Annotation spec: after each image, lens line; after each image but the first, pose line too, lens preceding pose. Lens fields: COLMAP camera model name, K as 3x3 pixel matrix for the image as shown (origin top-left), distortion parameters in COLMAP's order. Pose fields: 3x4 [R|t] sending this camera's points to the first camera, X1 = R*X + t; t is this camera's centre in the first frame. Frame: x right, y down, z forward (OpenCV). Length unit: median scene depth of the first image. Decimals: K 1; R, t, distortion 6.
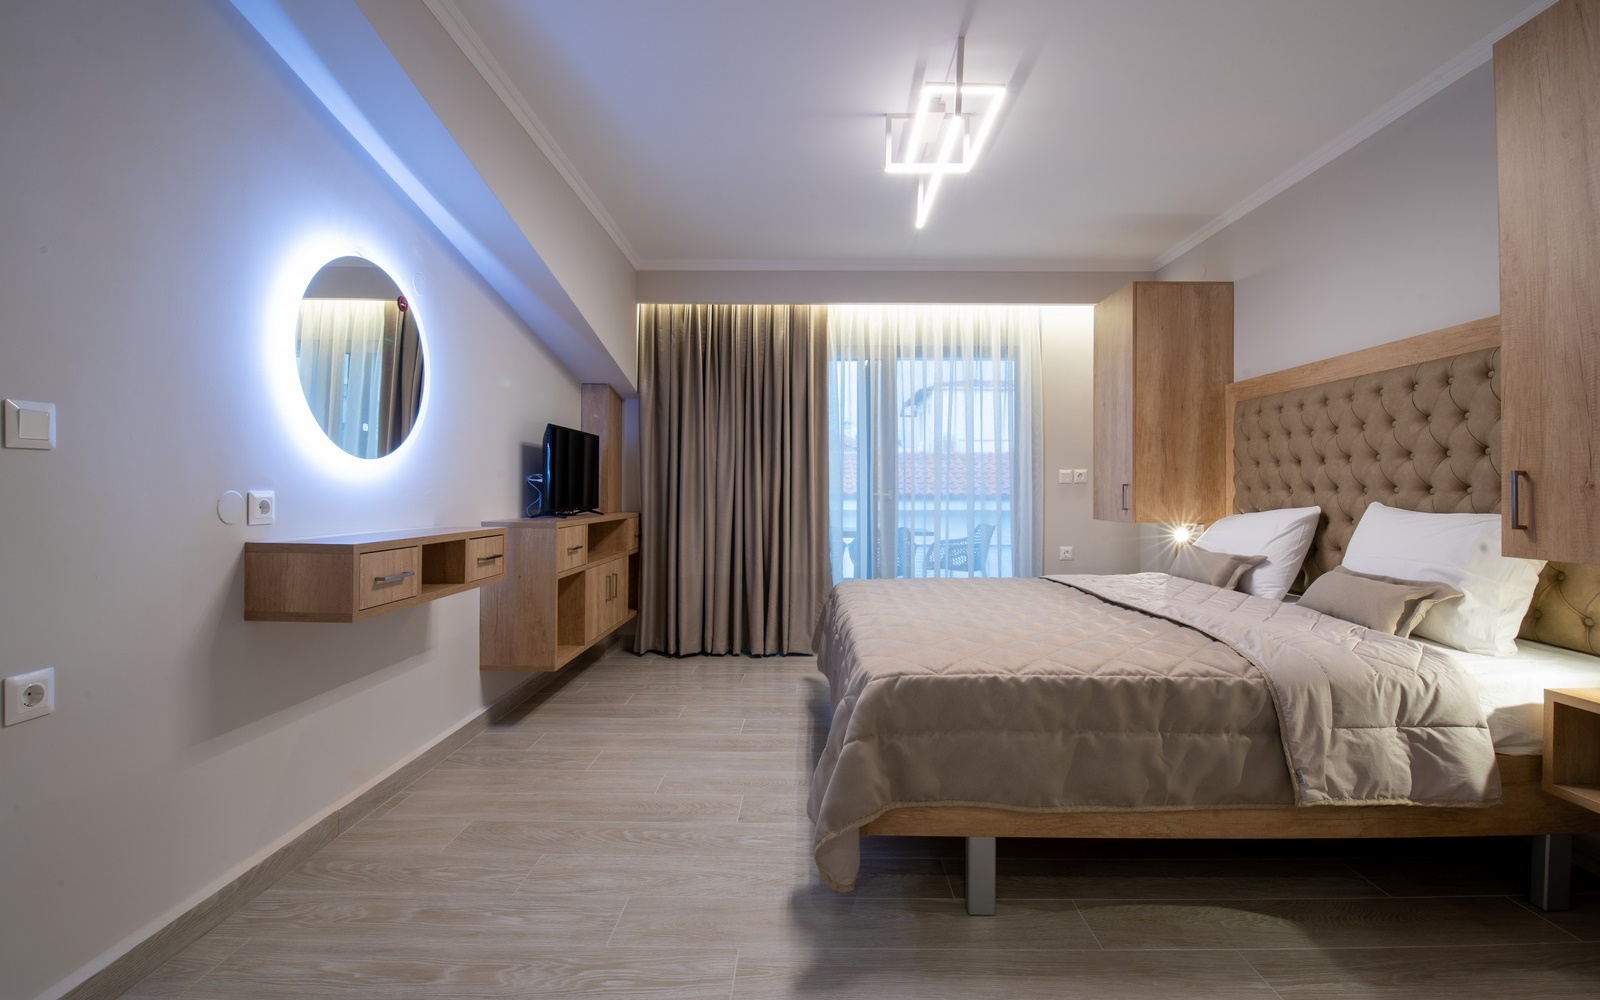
lens RADIAL K [[689.6, 0, 801.7], [0, 689.6, 488.8], [0, 0, 1]] dist [-0.003383, -0.008657]
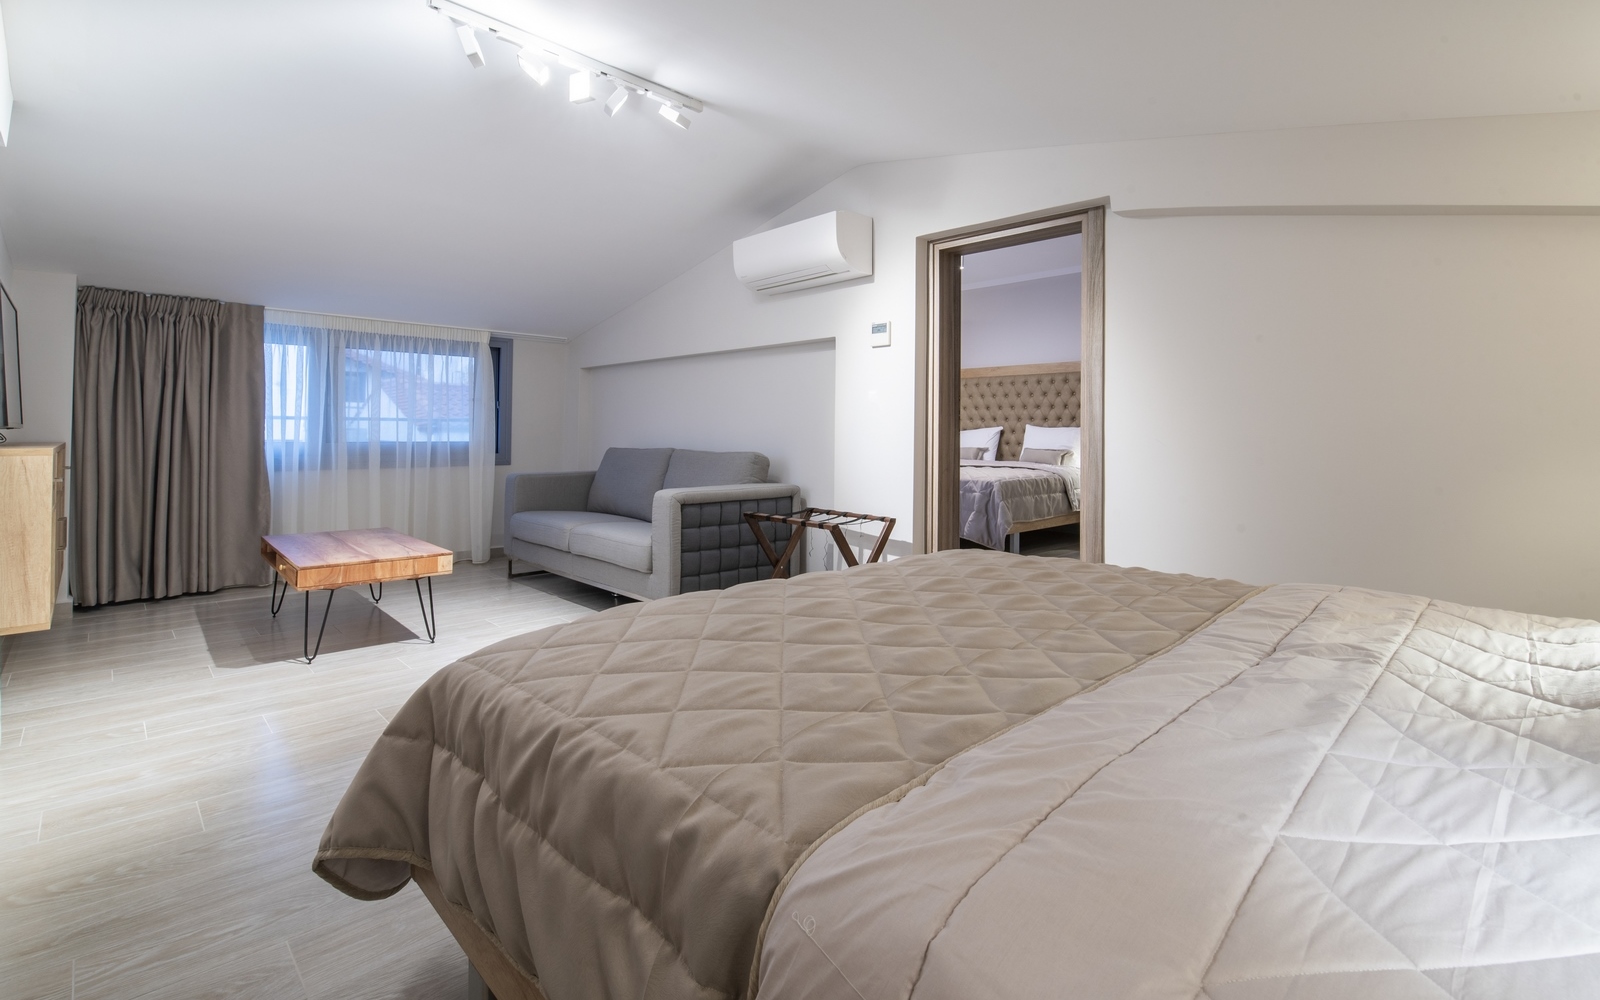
lens RADIAL K [[710.4, 0, 826.9], [0, 710.4, 431.6], [0, 0, 1]] dist [-0.002108, -0.009741]
pose [[0.696277, -0.000999, 0.717772, -1.466215], [-0.005027, 0.999968, 0.006269, 0.029527], [-0.717755, -0.007973, 0.696250, -0.317400]]
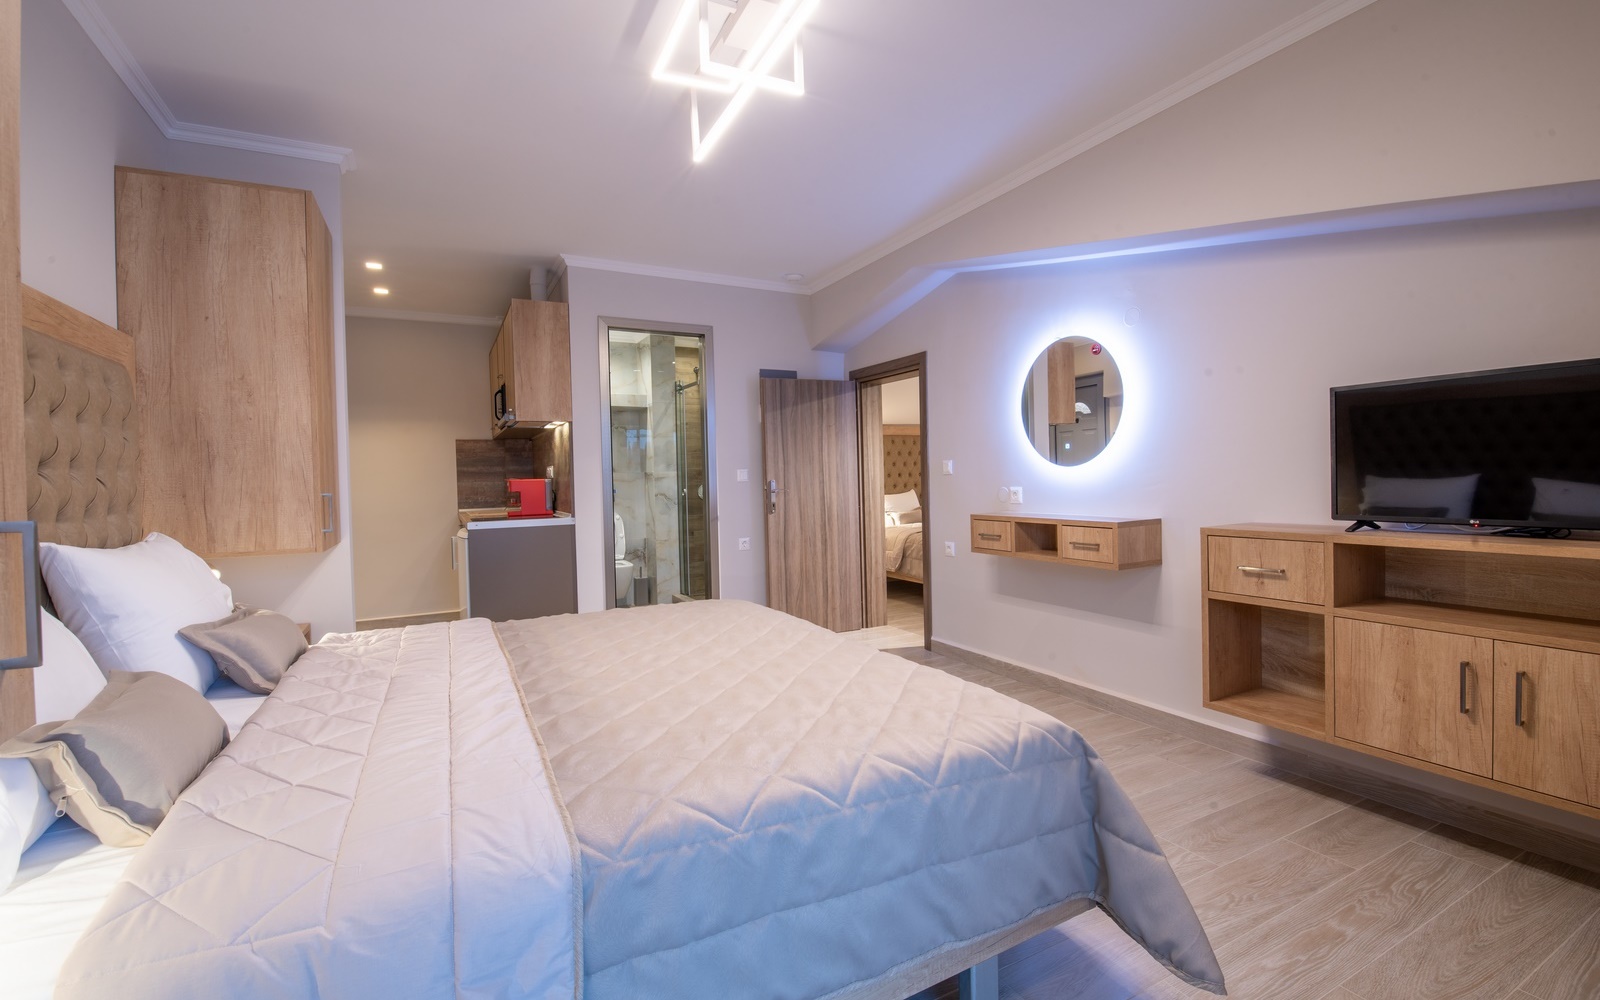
lens RADIAL K [[689.6, 0, 801.7], [0, 689.6, 488.8], [0, 0, 1]] dist [-0.003383, -0.008657]
pose [[-0.883973, 0.023553, -0.466944, 0.466091], [0.023077, 0.999711, 0.006738, -0.013667], [0.466967, -0.004820, -0.884261, 1.580386]]
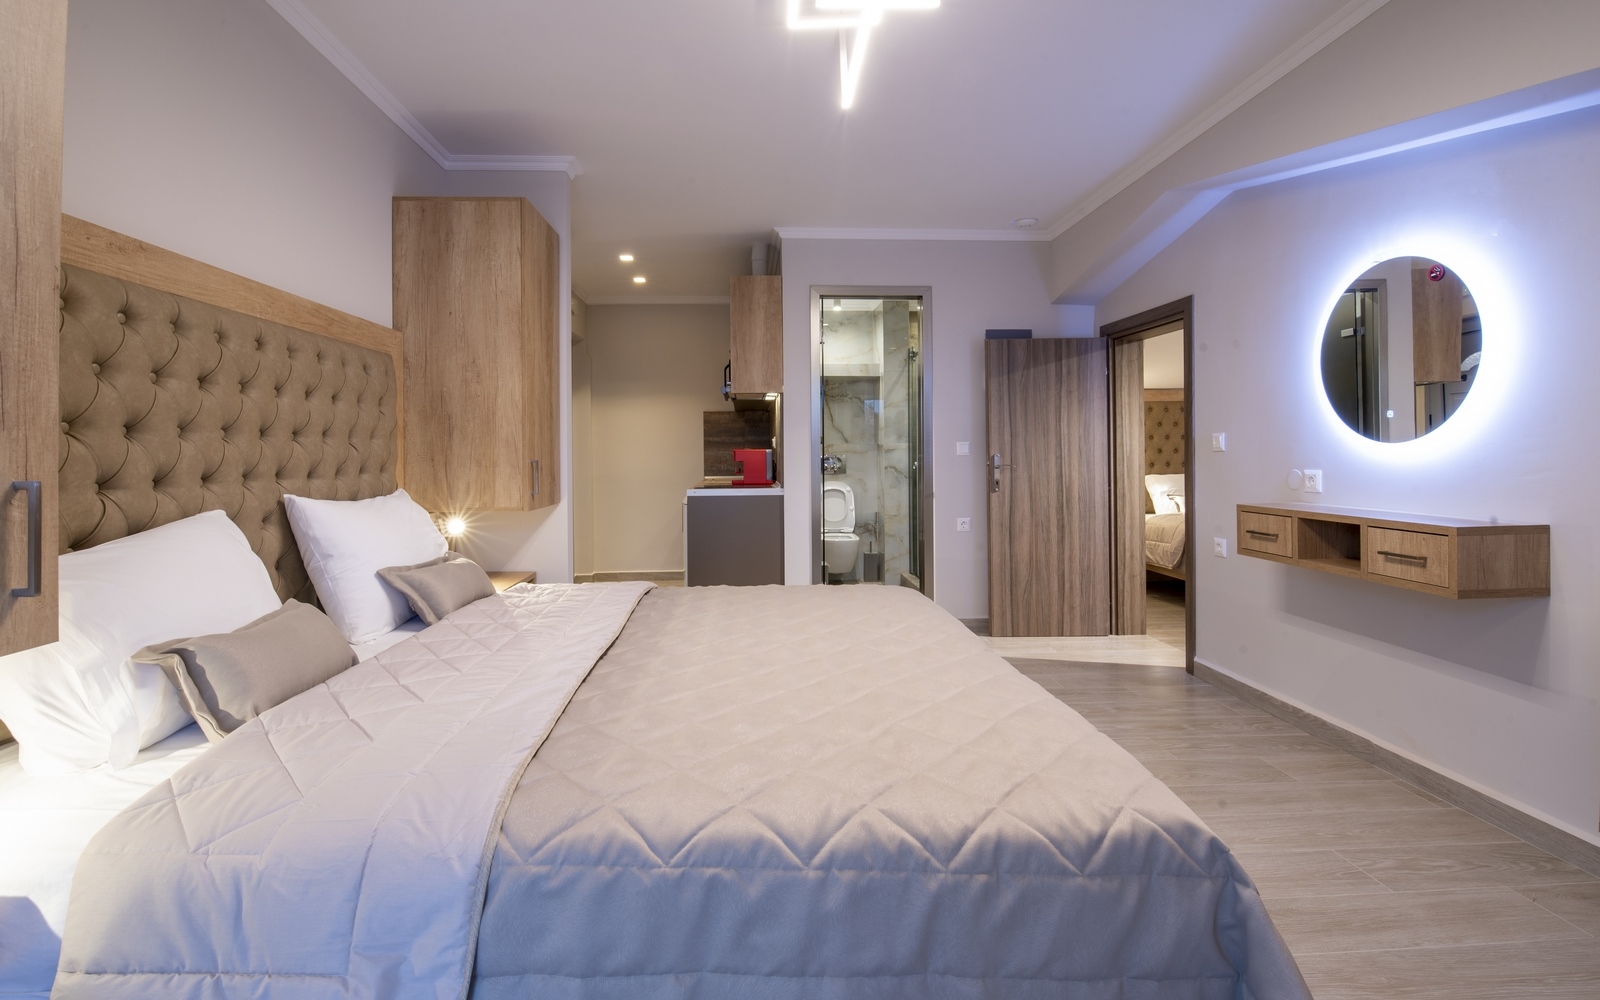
lens RADIAL K [[709.0, 0, 769.7], [0, 709.0, 453.0], [0, 0, 1]] dist [-0.002116, -0.007774]
pose [[-0.999244, 0.002503, -0.038797, 0.292917], [0.002861, 0.999954, -0.009162, -0.015484], [0.038773, -0.009266, -0.999205, 1.568163]]
